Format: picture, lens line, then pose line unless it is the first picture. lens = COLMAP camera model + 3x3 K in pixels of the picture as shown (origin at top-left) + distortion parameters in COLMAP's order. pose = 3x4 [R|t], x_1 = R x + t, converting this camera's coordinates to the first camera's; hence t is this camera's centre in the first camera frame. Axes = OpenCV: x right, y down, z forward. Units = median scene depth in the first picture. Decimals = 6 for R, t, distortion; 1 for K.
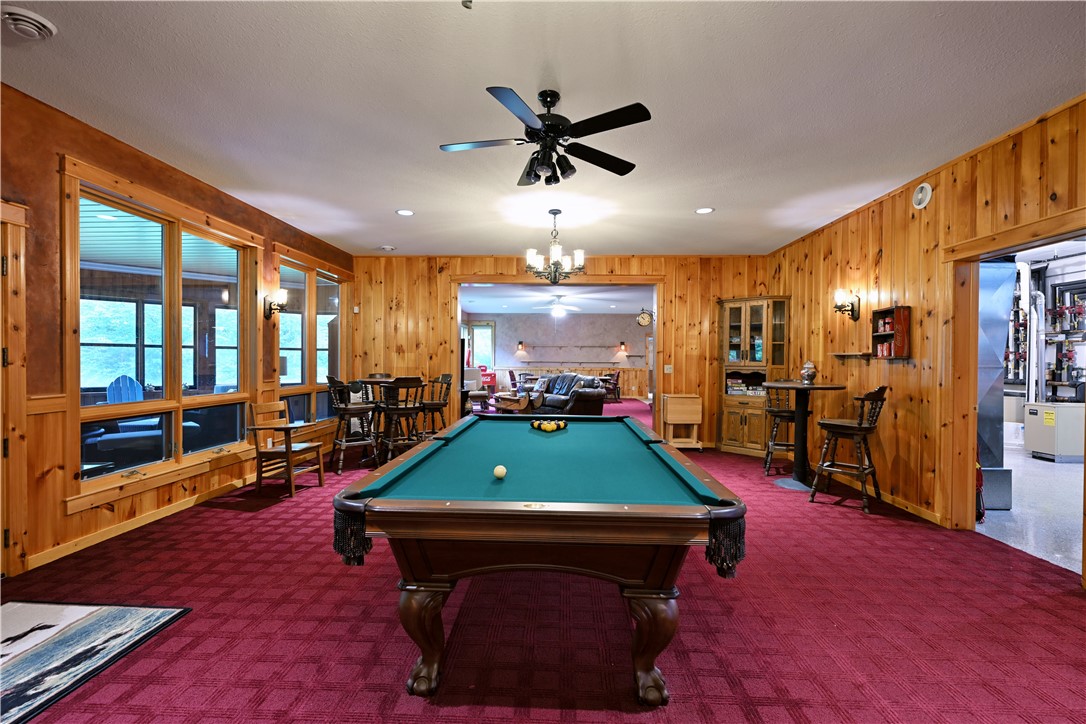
lens RADIAL K [[476.3, 0, 535.6], [0, 476.3, 361.6], [0, 0, 1]] dist [-0.000573, 0.000518]
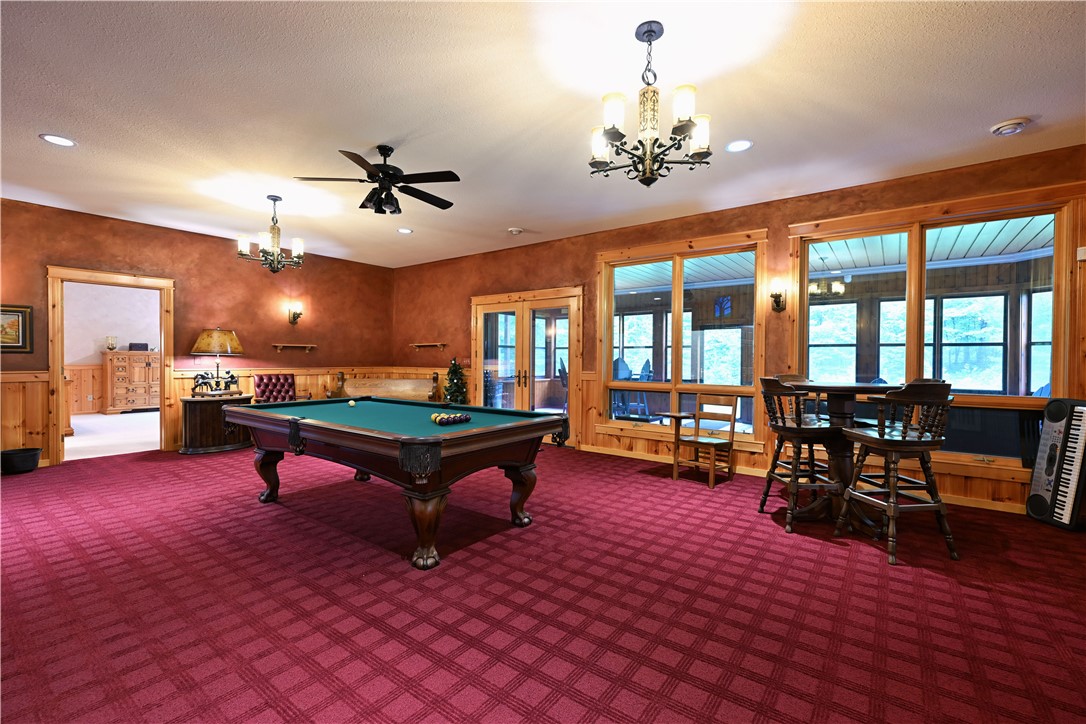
lens RADIAL K [[472.2, 0, 543.0], [0, 472.2, 362.0], [0, 0, 1]] dist [-0.002412, -0.000073]
pose [[-0.558442, -0.005701, -0.829524, 0.552863], [-0.017254, 0.999840, 0.004743, 0.014414], [0.829364, 0.016961, -0.558451, 1.348633]]
